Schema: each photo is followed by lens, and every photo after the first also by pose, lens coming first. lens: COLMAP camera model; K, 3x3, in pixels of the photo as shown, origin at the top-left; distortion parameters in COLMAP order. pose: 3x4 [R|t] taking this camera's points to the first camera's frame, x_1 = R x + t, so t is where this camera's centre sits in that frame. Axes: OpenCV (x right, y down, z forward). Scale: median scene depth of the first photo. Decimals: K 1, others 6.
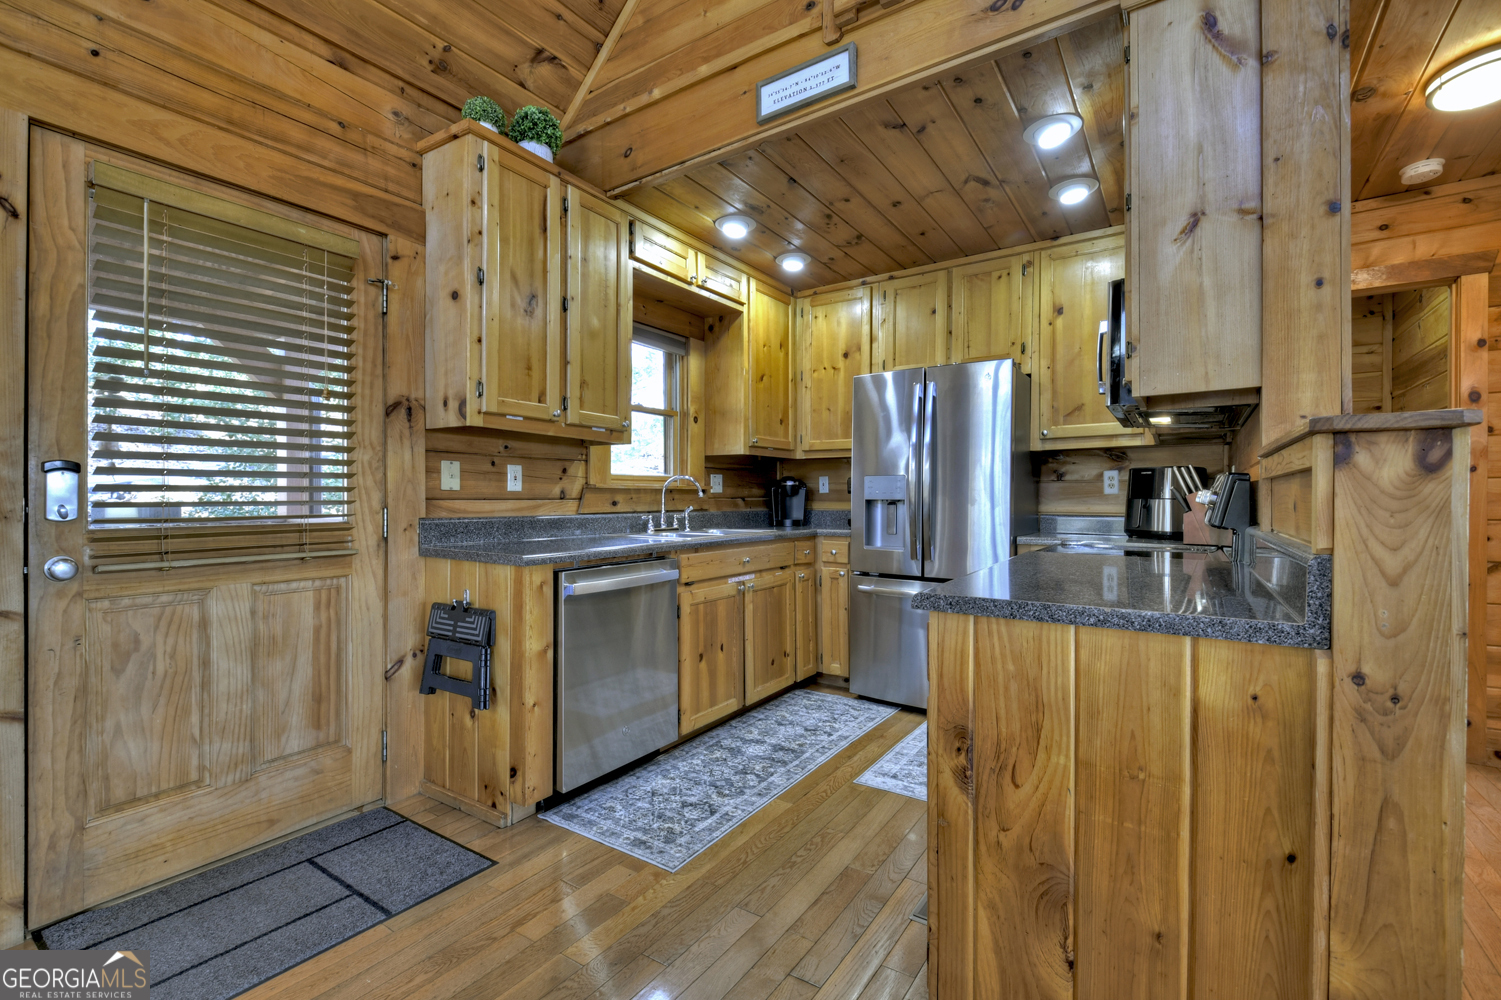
lens RADIAL K [[659.4, 0, 746.0], [0, 659.4, 511.0], [0, 0, 1]] dist [0.001542, 0.000232]
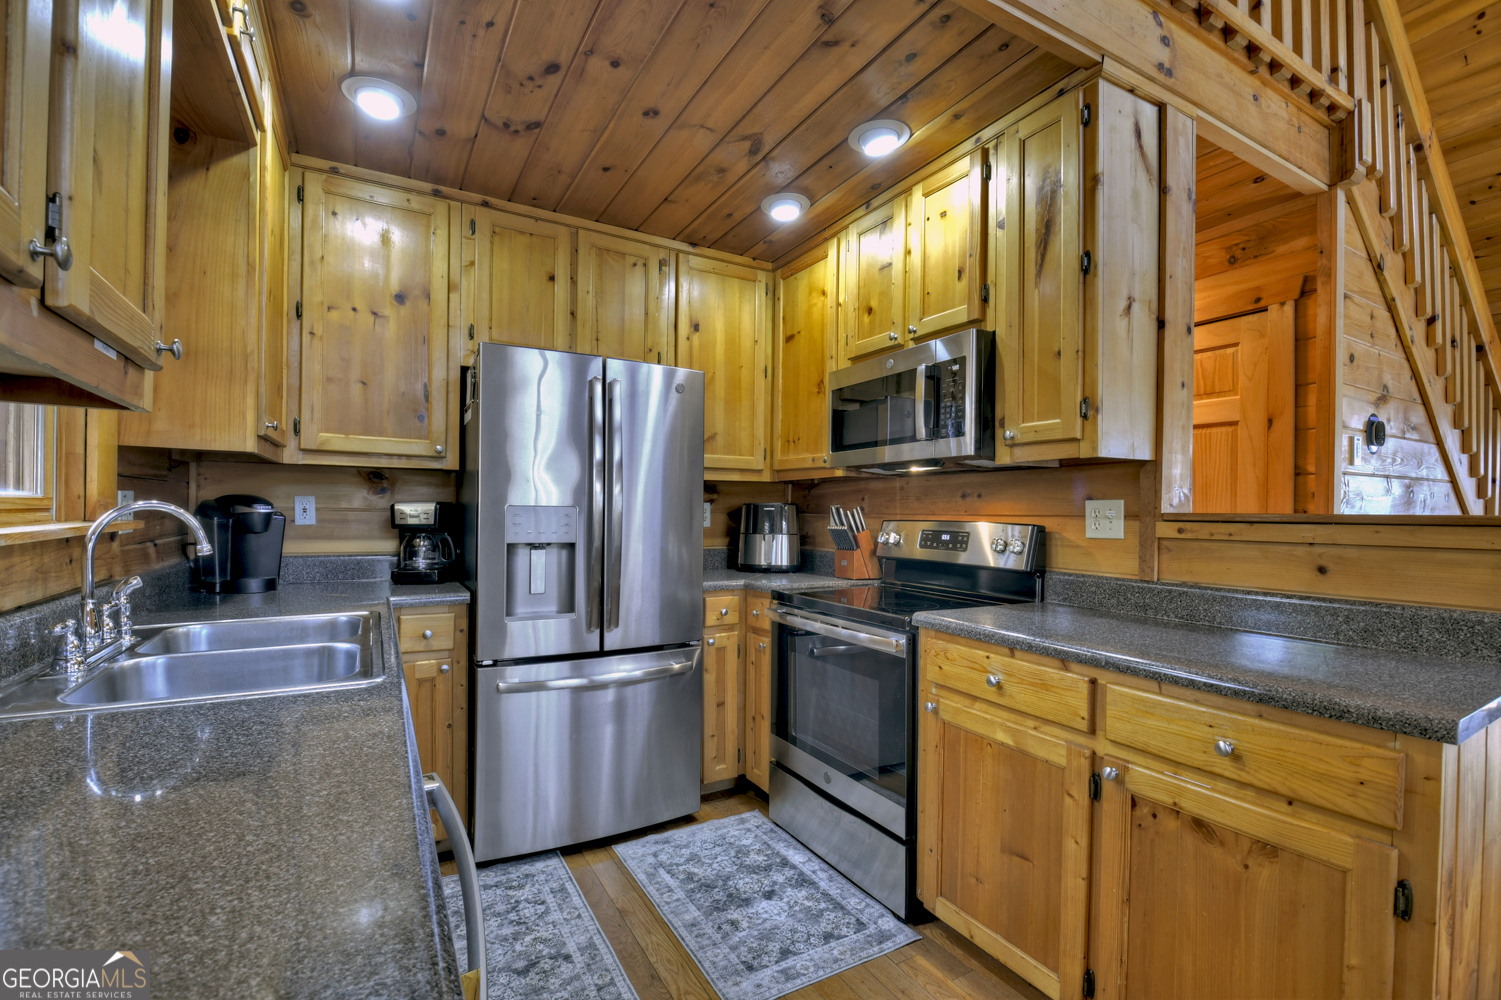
lens RADIAL K [[659.4, 0, 746.0], [0, 659.4, 511.0], [0, 0, 1]] dist [0.001542, 0.000232]
pose [[0.442894, 0.009114, 0.896527, -0.294811], [0.004142, 0.999917, -0.012211, -0.040600], [-0.896564, 0.009122, 0.442820, 0.541123]]
